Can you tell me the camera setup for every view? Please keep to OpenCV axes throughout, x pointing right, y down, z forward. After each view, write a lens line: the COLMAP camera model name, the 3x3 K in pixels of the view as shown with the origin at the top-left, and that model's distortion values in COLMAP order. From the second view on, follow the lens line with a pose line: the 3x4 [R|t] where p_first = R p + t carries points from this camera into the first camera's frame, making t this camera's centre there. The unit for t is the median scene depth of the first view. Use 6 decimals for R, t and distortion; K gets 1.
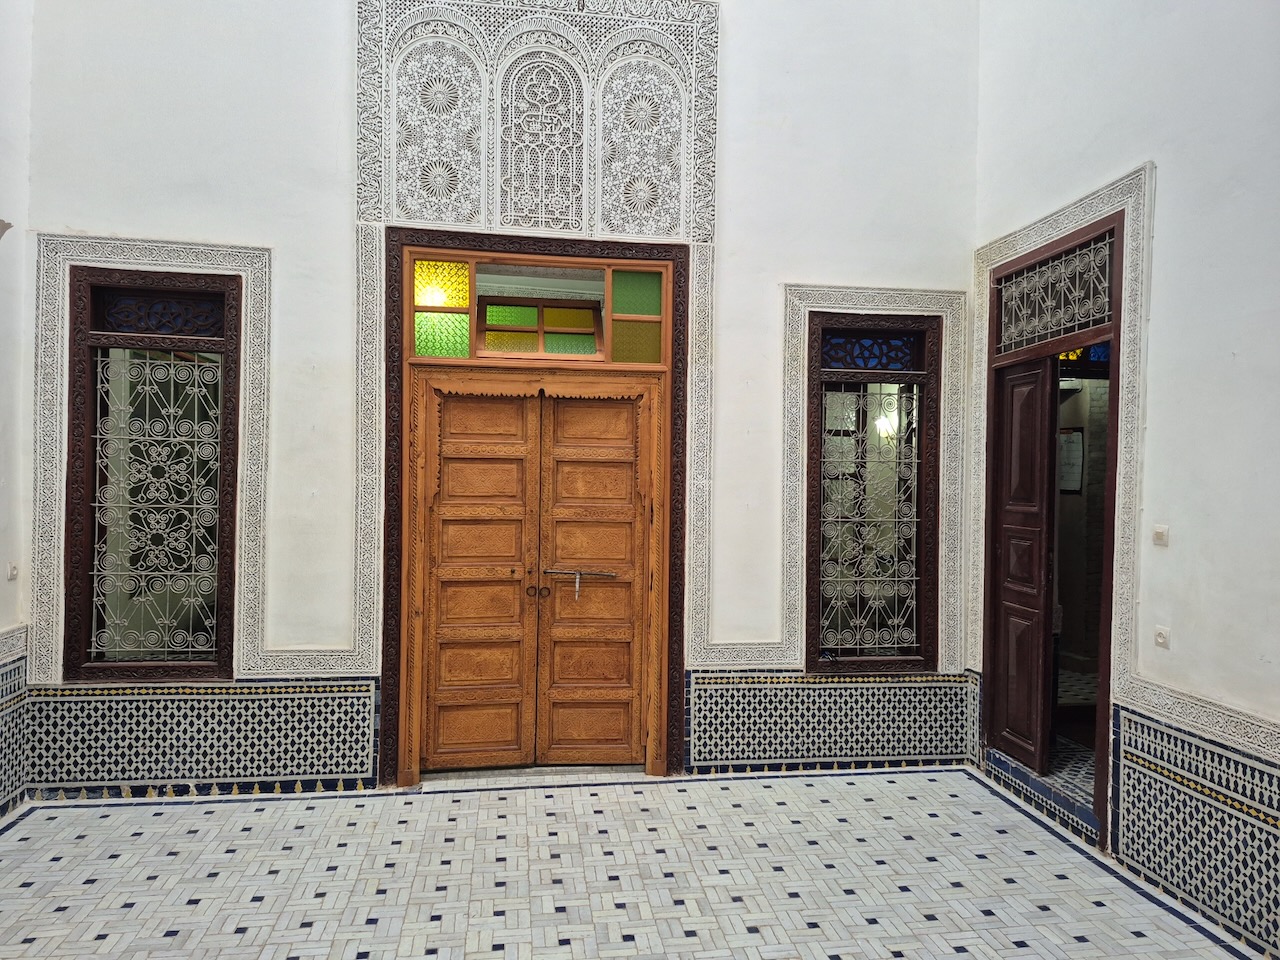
lens RADIAL K [[855.3, 0, 640.0], [0, 855.3, 480.0], [0, 0, 1]] dist [0.077664, -0.065922]
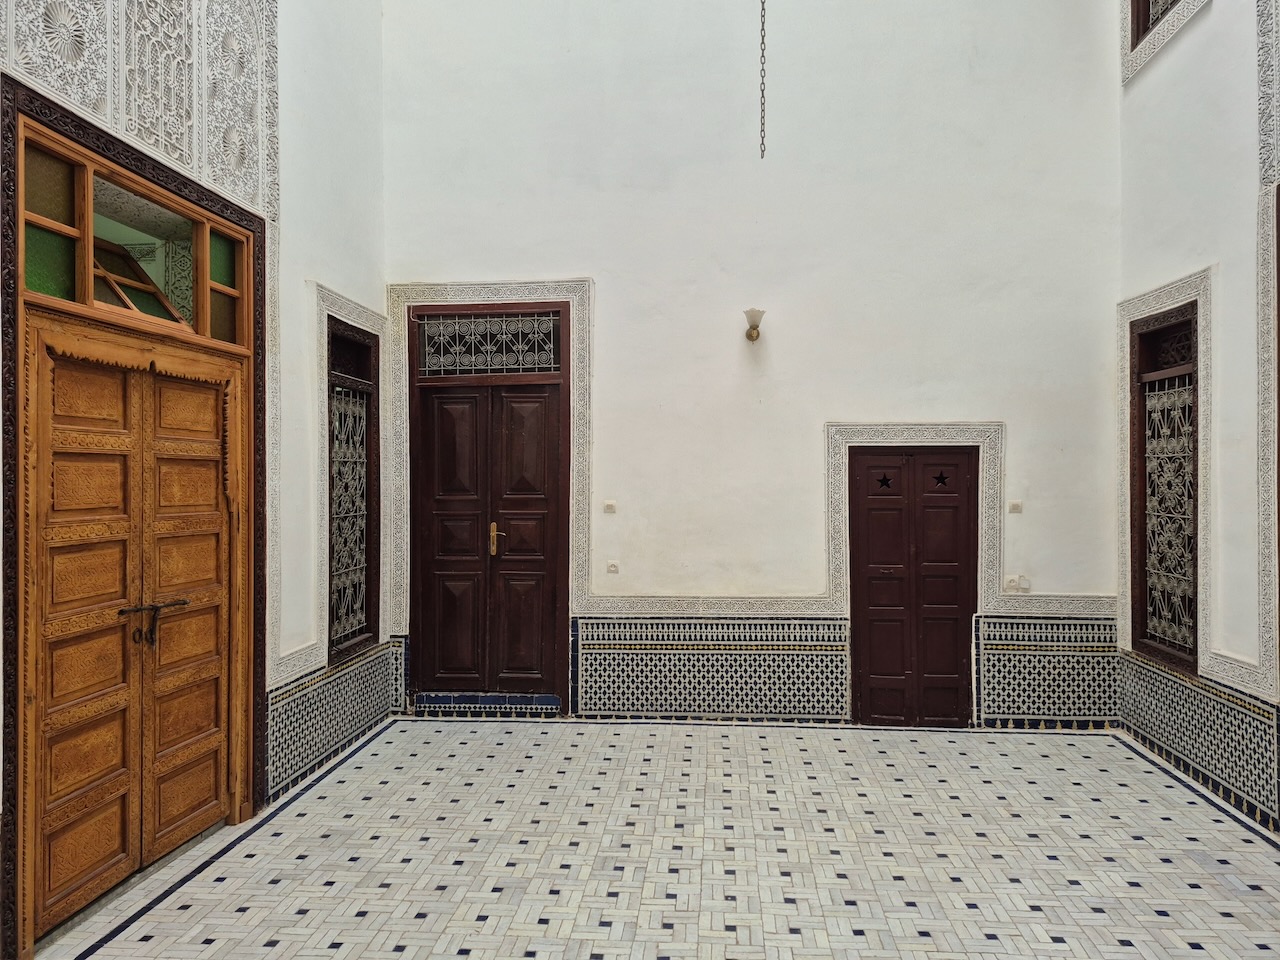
lens RADIAL K [[857.7, 0, 640.0], [0, 857.7, 480.0], [0, 0, 1]] dist [0.051409, -0.059494]
pose [[0.257837, -0.017191, 0.966036, -0.745821], [0.019305, 0.999734, 0.012639, -0.004678], [-0.965996, 0.015391, 0.258100, 0.400553]]
